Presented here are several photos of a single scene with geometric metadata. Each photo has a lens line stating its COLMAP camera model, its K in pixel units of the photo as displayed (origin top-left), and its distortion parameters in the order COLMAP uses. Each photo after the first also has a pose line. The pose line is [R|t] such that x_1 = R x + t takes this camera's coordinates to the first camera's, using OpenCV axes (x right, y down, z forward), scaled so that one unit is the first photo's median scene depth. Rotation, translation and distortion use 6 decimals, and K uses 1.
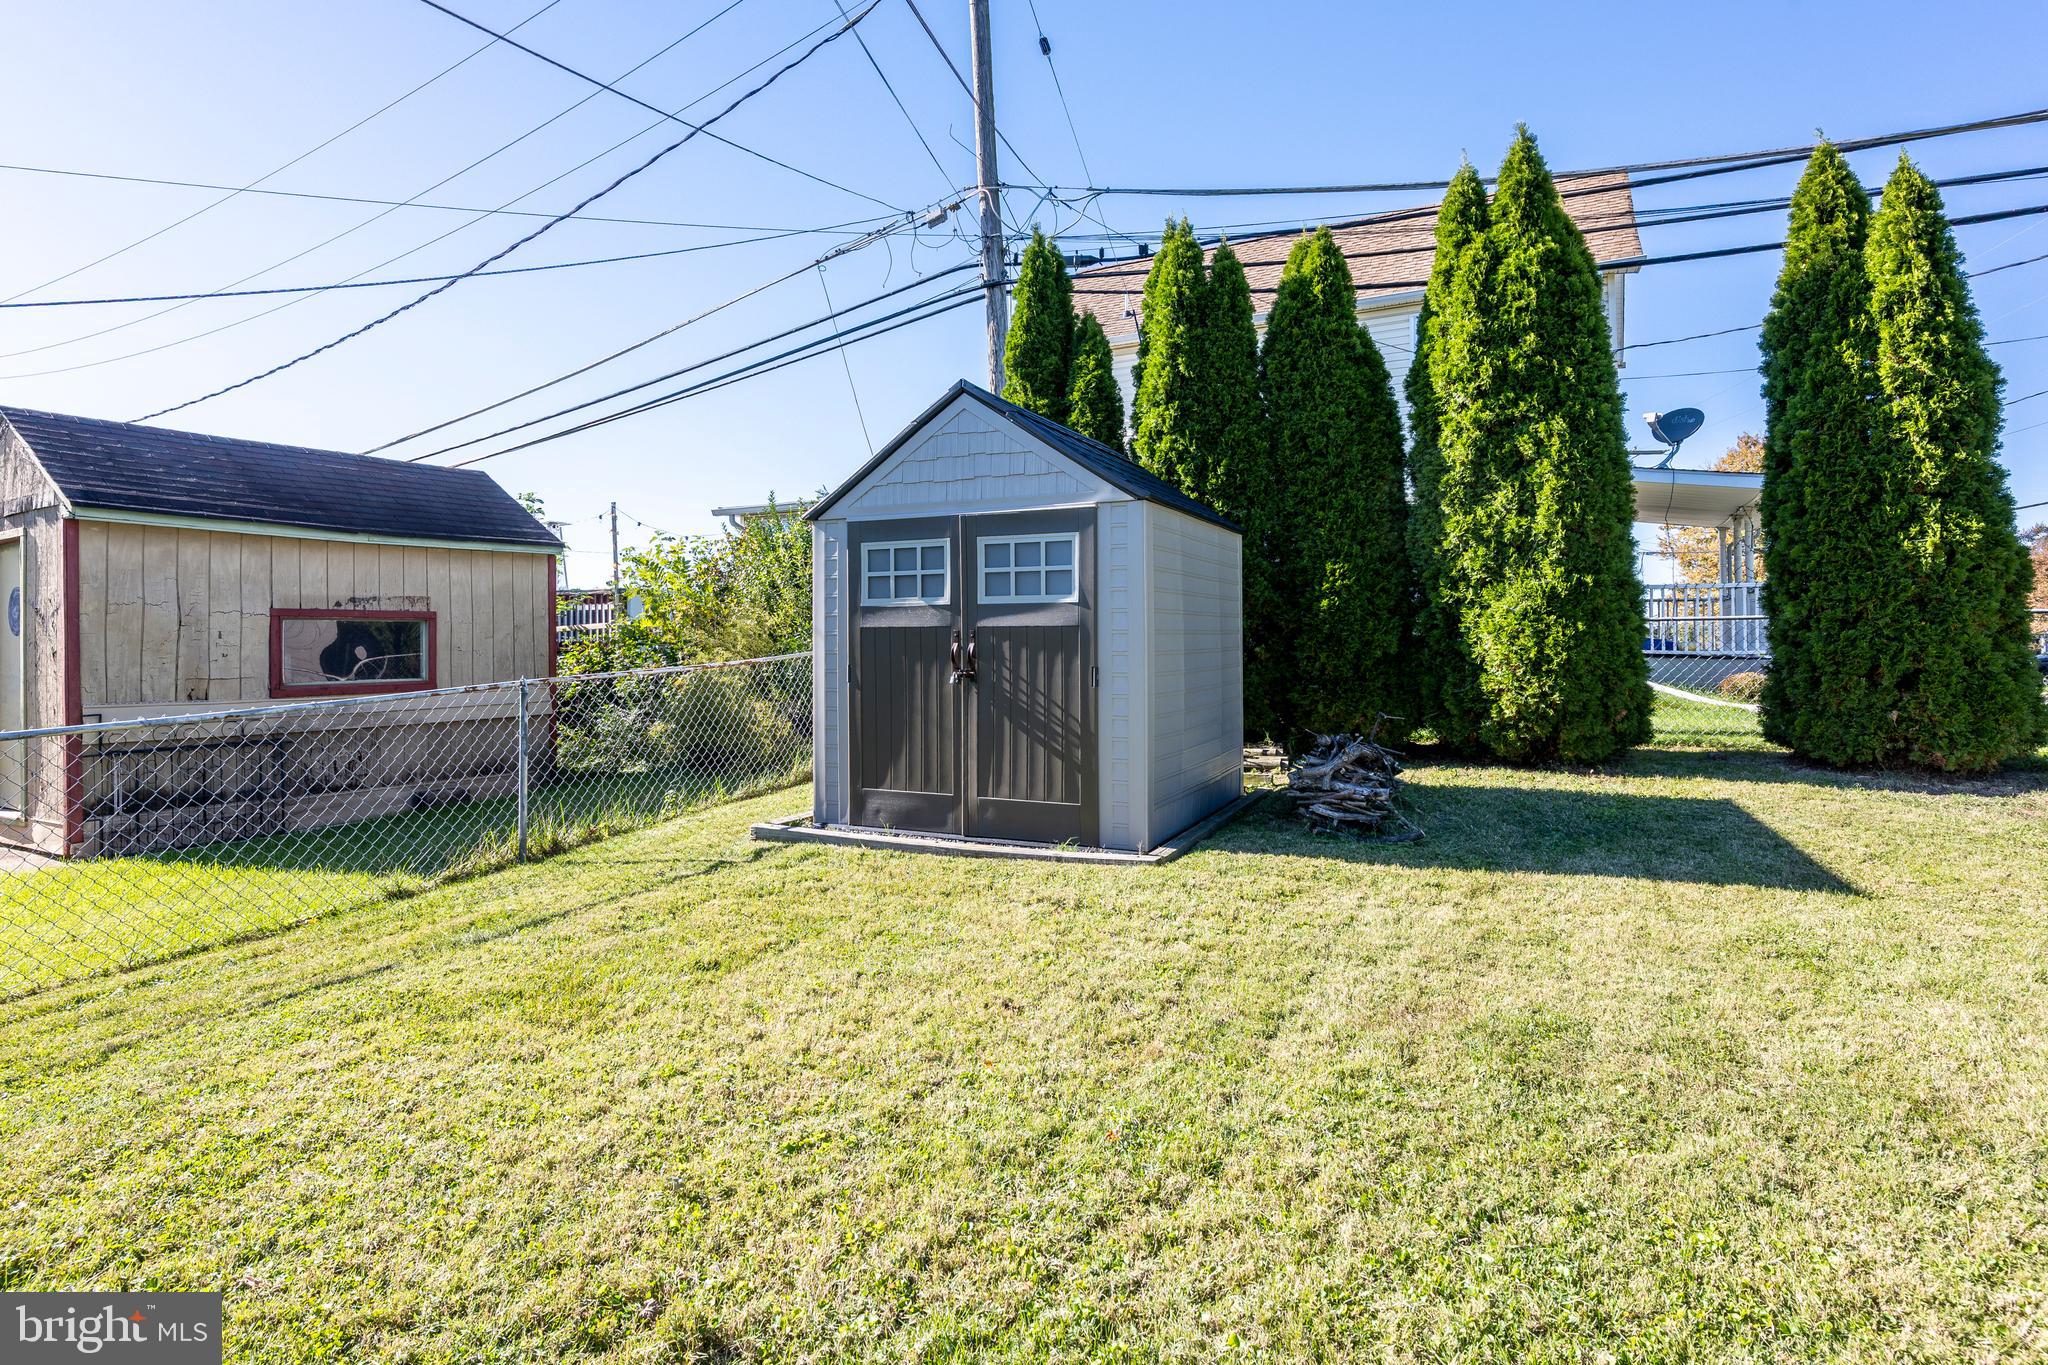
lens RADIAL K [[983.3, 0, 1017.9], [0, 983.3, 619.4], [0, 0, 1]] dist [-0.003711, 0.003737]
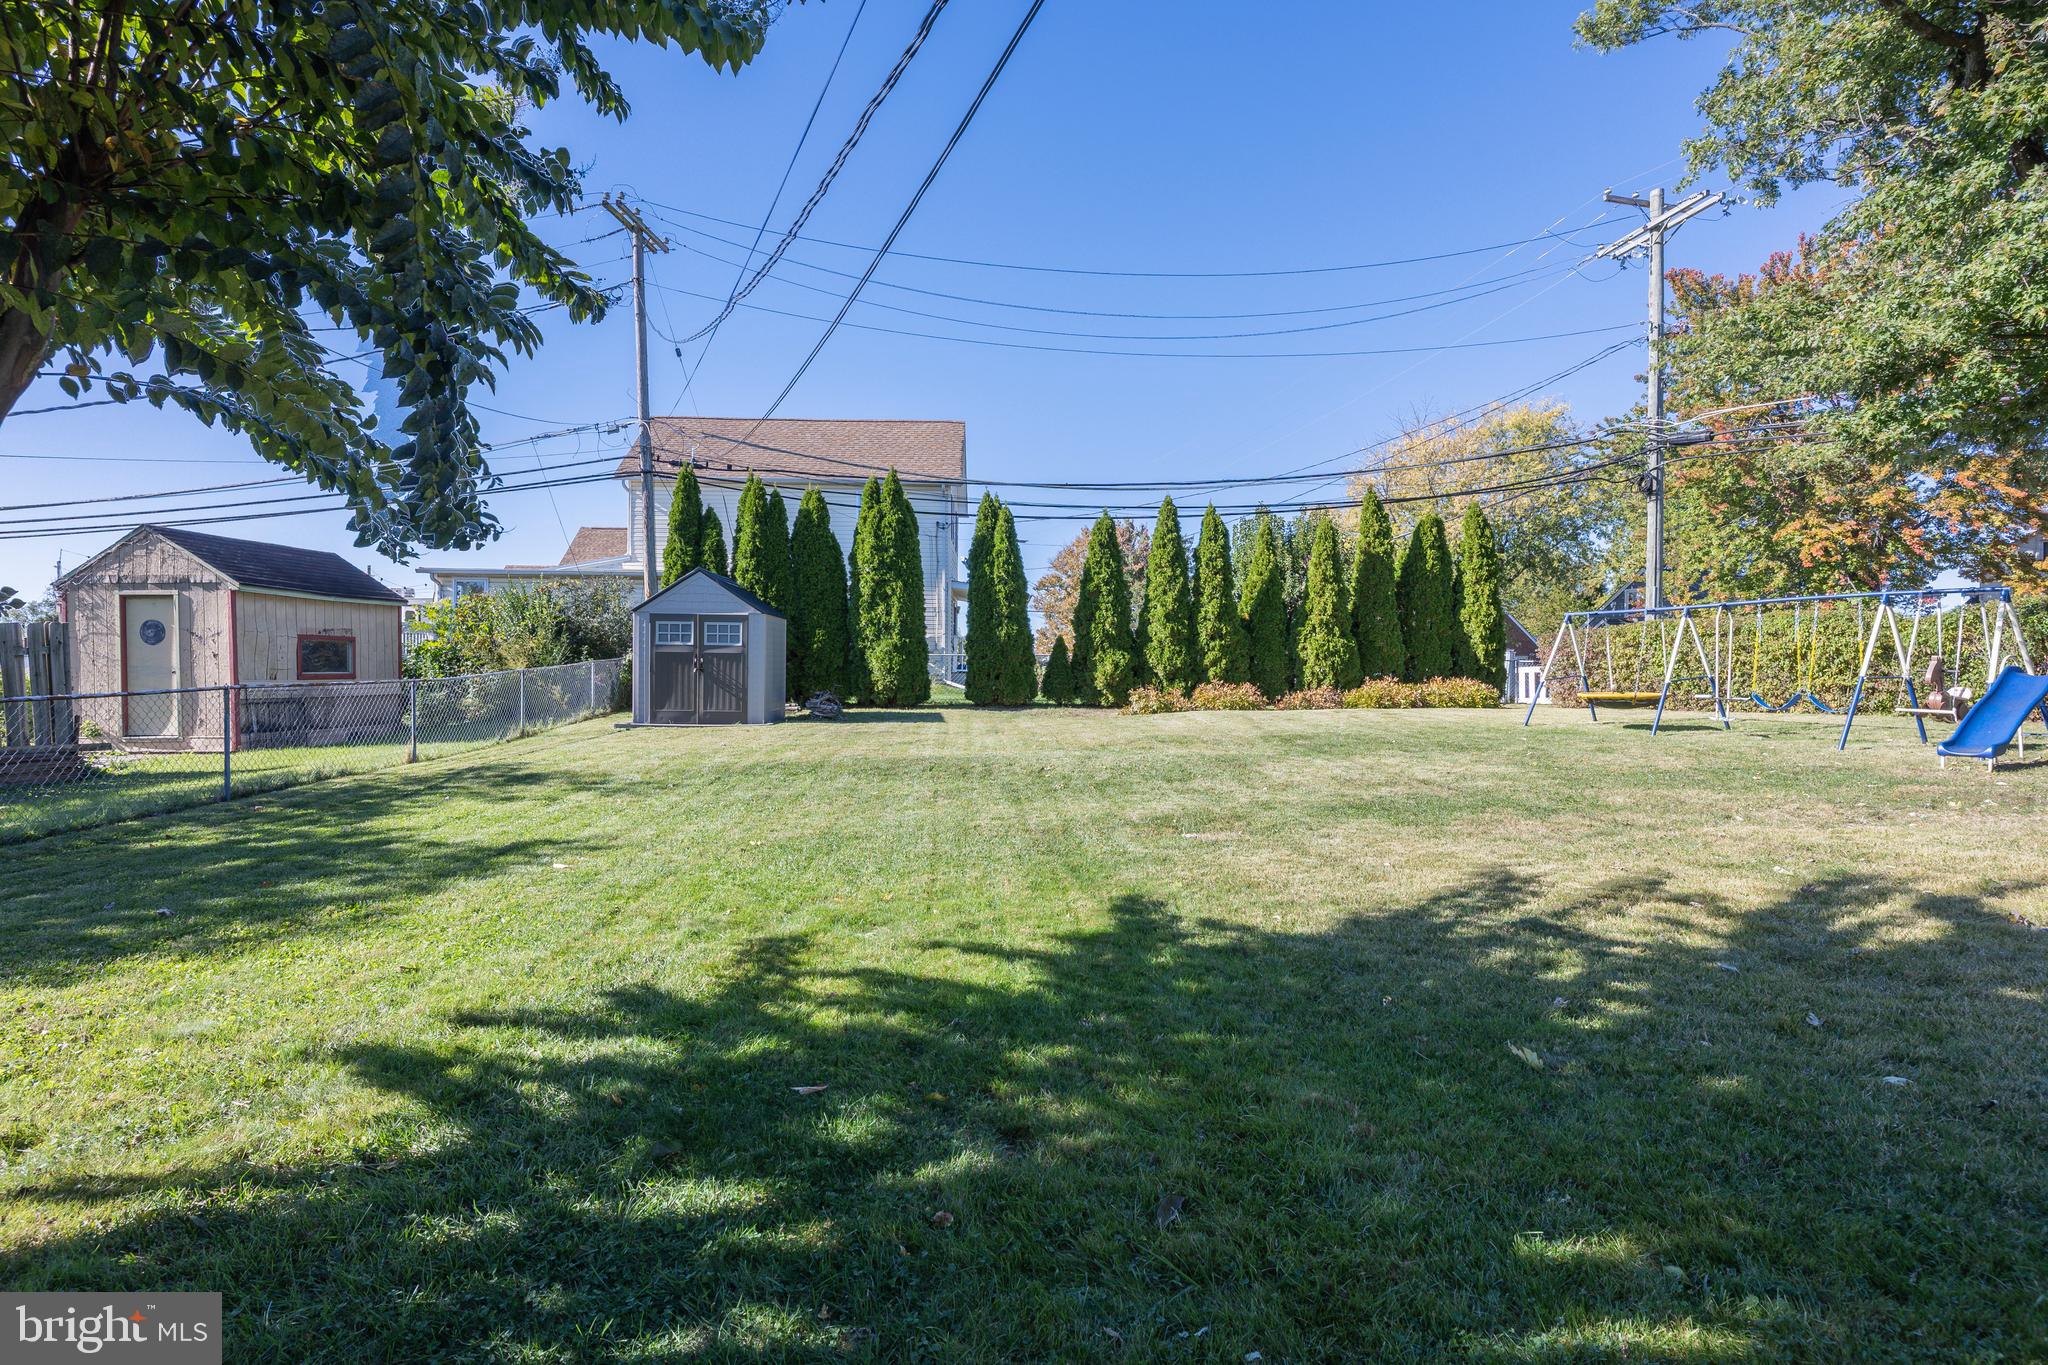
lens RADIAL K [[983.3, 0, 1019.3], [0, 983.3, 677.3], [0, 0, 1]] dist [-0.003711, 0.003737]
pose [[0.864750, 0.010737, 0.502087, -0.514875], [-0.024641, 0.999474, 0.021067, -0.002583], [-0.501597, -0.030590, 0.864560, -1.484621]]
